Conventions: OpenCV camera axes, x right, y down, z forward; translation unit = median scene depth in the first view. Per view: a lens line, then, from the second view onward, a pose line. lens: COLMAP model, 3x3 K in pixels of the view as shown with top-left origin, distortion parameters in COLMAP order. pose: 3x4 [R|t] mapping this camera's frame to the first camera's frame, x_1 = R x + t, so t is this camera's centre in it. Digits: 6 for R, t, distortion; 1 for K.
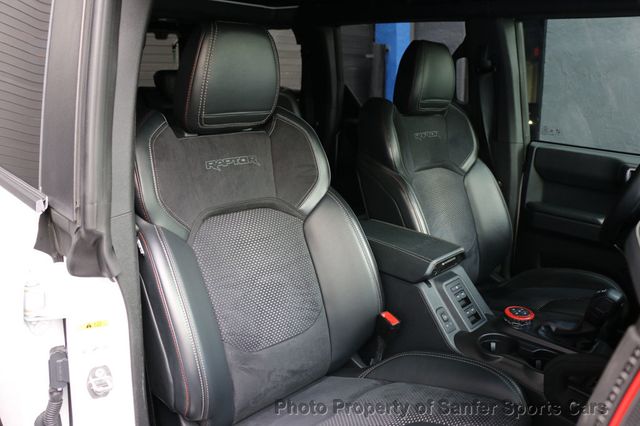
lens RADIAL K [[514.2, 0, 320.0], [0, 514.2, 213.0], [0, 0, 1]] dist [-0.162030, 0.002282]
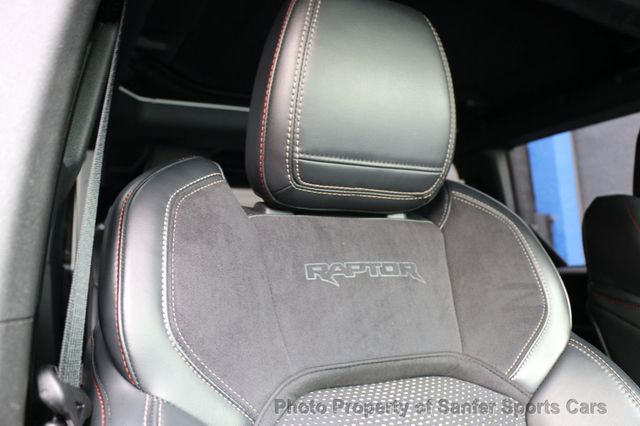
lens RADIAL K [[478.8, 0, 320.0], [0, 478.8, 213.0], [0, 0, 1]] dist [-0.135222, 0.005145]
pose [[0.950929, -0.085298, -0.297420, -0.071490], [-0.037907, 0.921890, -0.385592, 0.020832], [0.307079, 0.377945, 0.873419, 0.547453]]
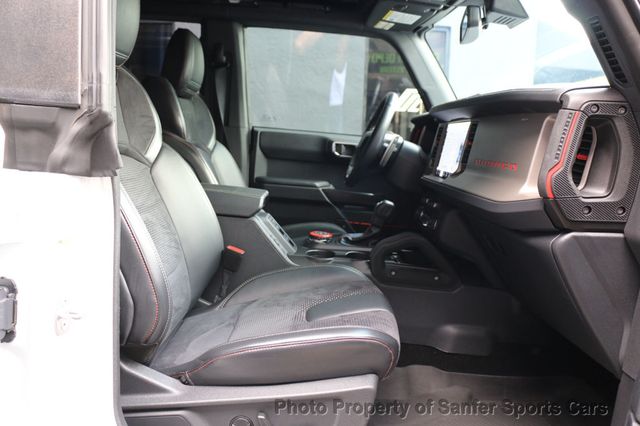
lens RADIAL K [[514.2, 0, 320.0], [0, 514.2, 213.0], [0, 0, 1]] dist [-0.162030, 0.002282]
pose [[0.693974, -0.064638, 0.717093, -0.539480], [0.129949, 0.990851, -0.036444, 0.189983], [-0.708176, 0.118476, 0.696024, 0.064543]]
